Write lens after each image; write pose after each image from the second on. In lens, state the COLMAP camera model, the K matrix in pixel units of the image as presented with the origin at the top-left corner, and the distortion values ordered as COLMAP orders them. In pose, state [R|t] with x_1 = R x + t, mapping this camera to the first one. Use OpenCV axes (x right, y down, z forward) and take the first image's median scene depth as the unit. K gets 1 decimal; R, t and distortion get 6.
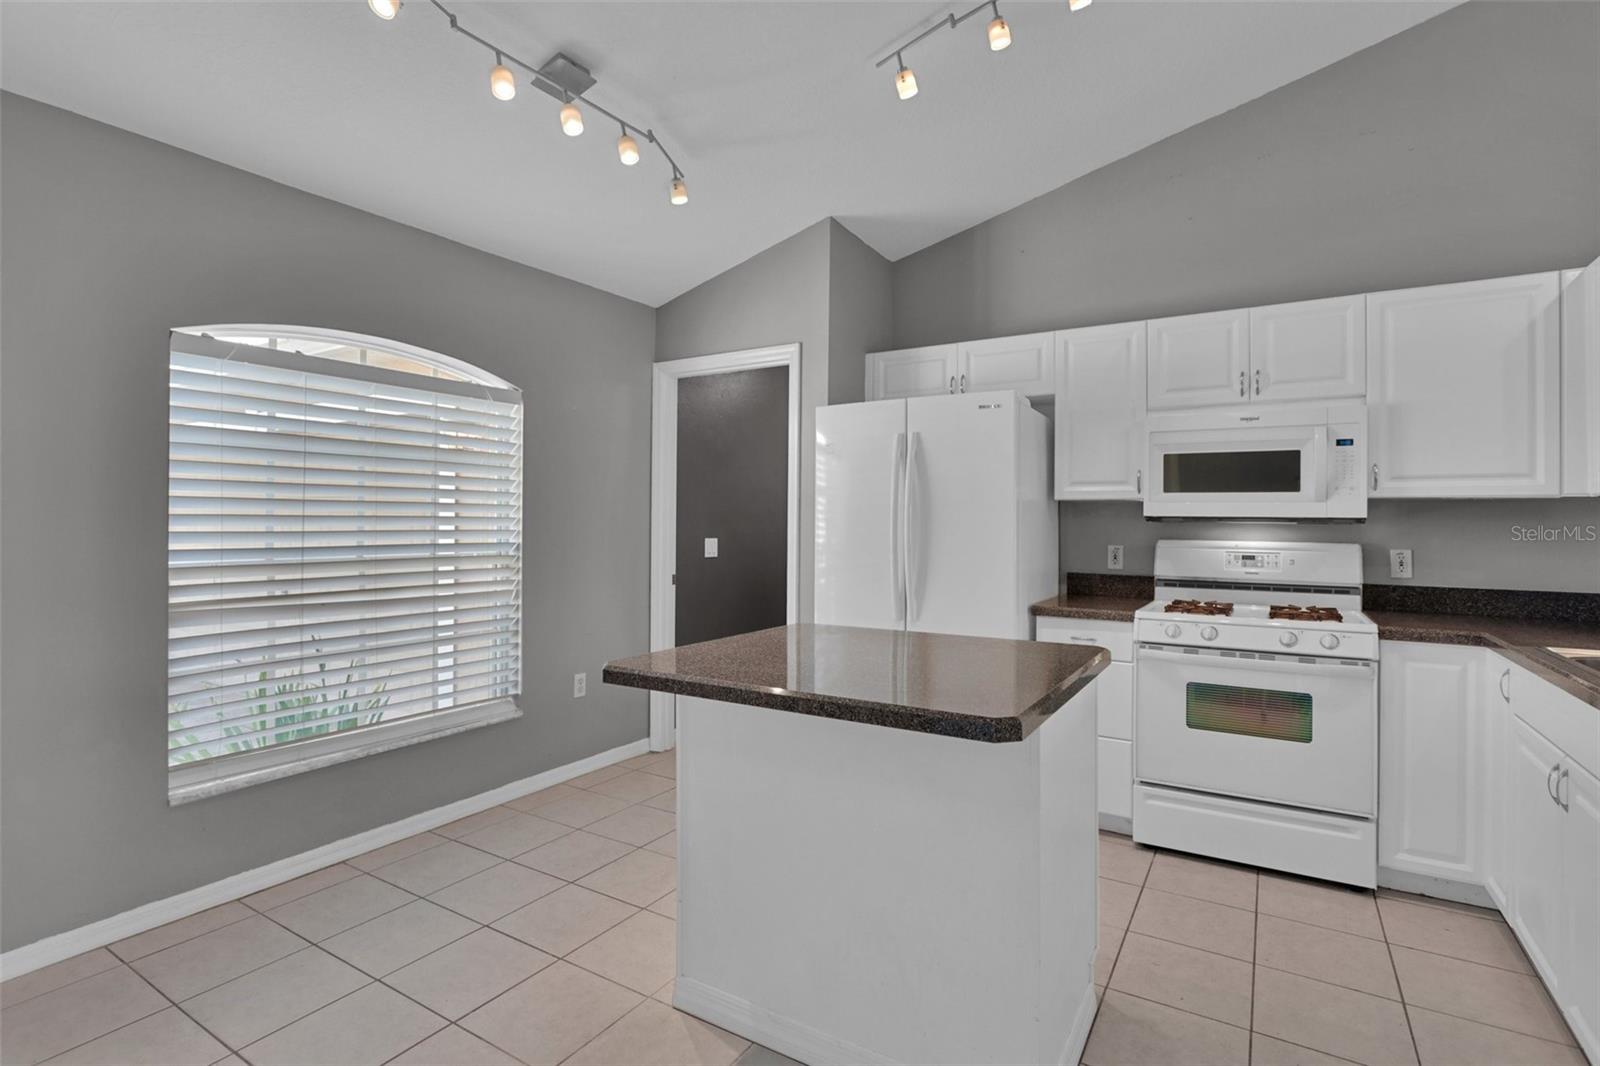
lens RADIAL K [[773.0, 0, 797.9], [0, 773.0, 519.6], [0, 0, 1]] dist [-0.013115, 0.002106]
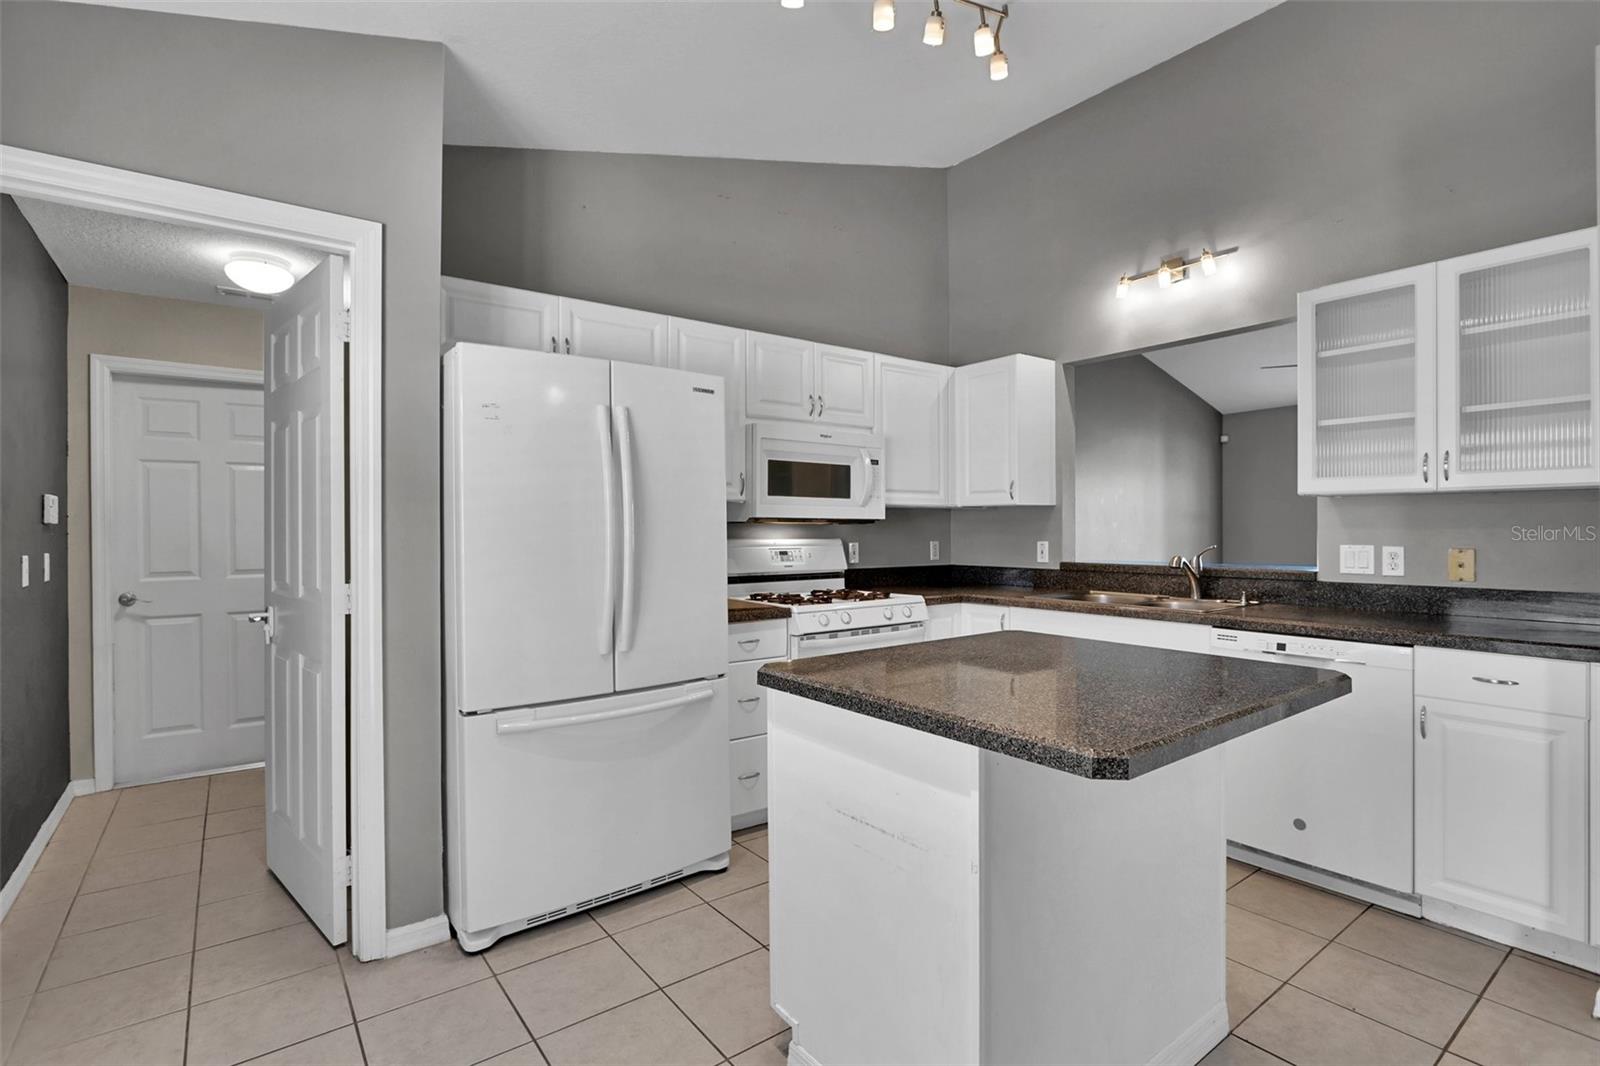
lens RADIAL K [[764.5, 0, 820.8], [0, 764.5, 528.1], [0, 0, 1]] dist [-0.009104, 0.000598]
pose [[0.354309, -0.008586, 0.935089, -0.539822], [0.000383, 0.999959, 0.009037, 0.000872], [-0.935128, -0.002844, 0.354298, 0.601141]]
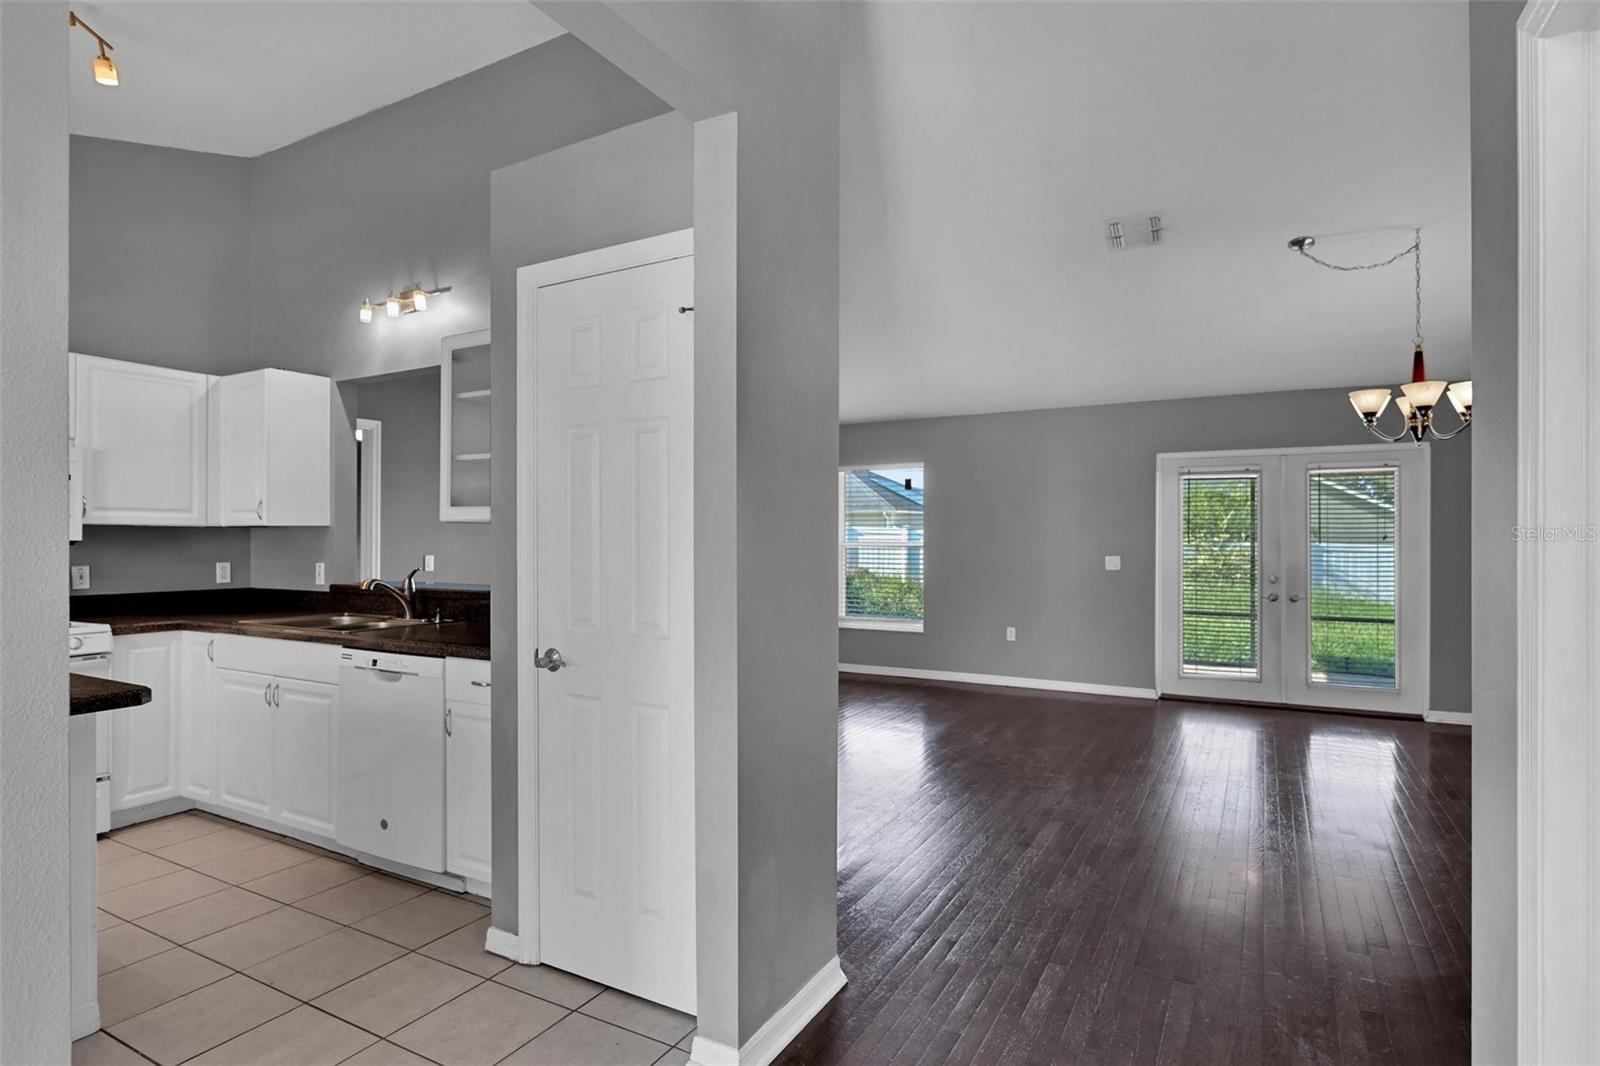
lens RADIAL K [[831.0, 0, 785.8], [0, 831.0, 536.1], [0, 0, 1]] dist [0.000120, 0.001224]
pose [[-0.032116, -0.005077, 0.999471, -0.592926], [-0.005948, 0.999970, 0.004888, -0.022020], [-0.999466, -0.005788, -0.032145, -0.074407]]
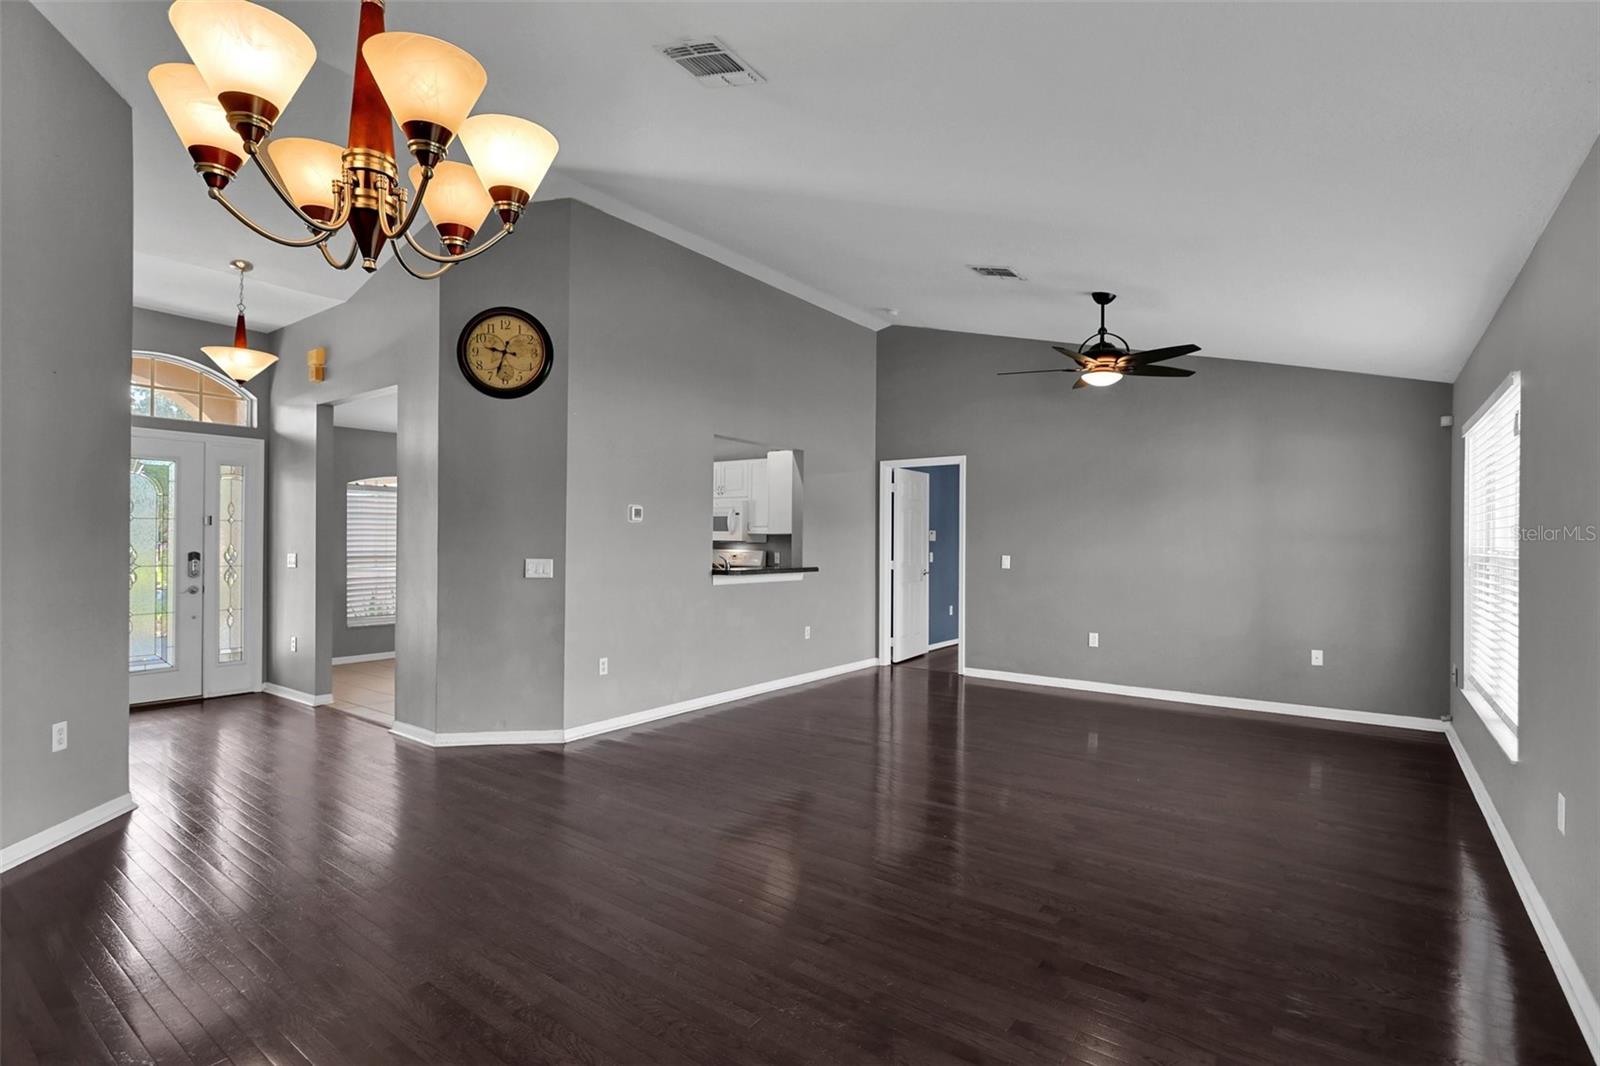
lens RADIAL K [[757.7, 0, 797.2], [0, 757.7, 542.8], [0, 0, 1]] dist [-0.009492, 0.000138]
pose [[0.995854, 0.002100, -0.090937, 1.149773], [-0.001250, 0.999955, 0.009408, -0.021511], [0.090953, -0.009255, 0.995812, -1.687325]]
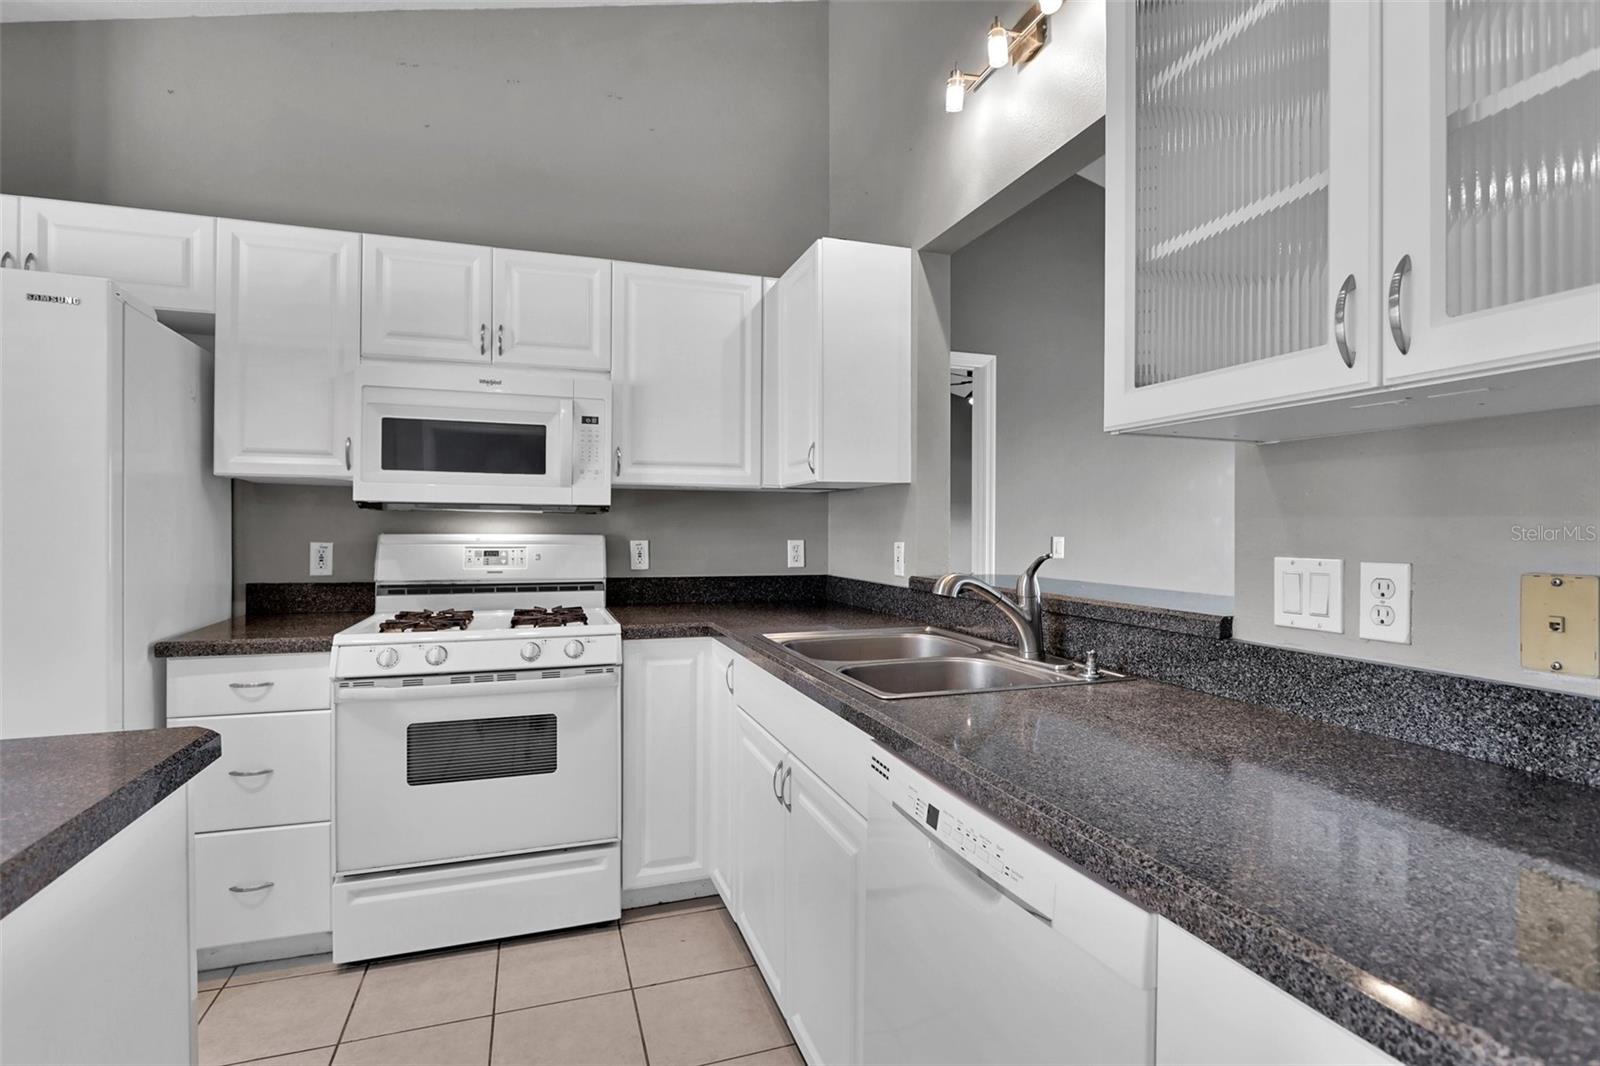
lens RADIAL K [[773.0, 0, 797.9], [0, 773.0, 519.6], [0, 0, 1]] dist [-0.013115, 0.002106]
pose [[0.636735, 0.001787, 0.771081, 0.171449], [-0.002538, 0.999997, -0.000222, 0.013424], [-0.771079, -0.001816, 0.636737, 0.238618]]
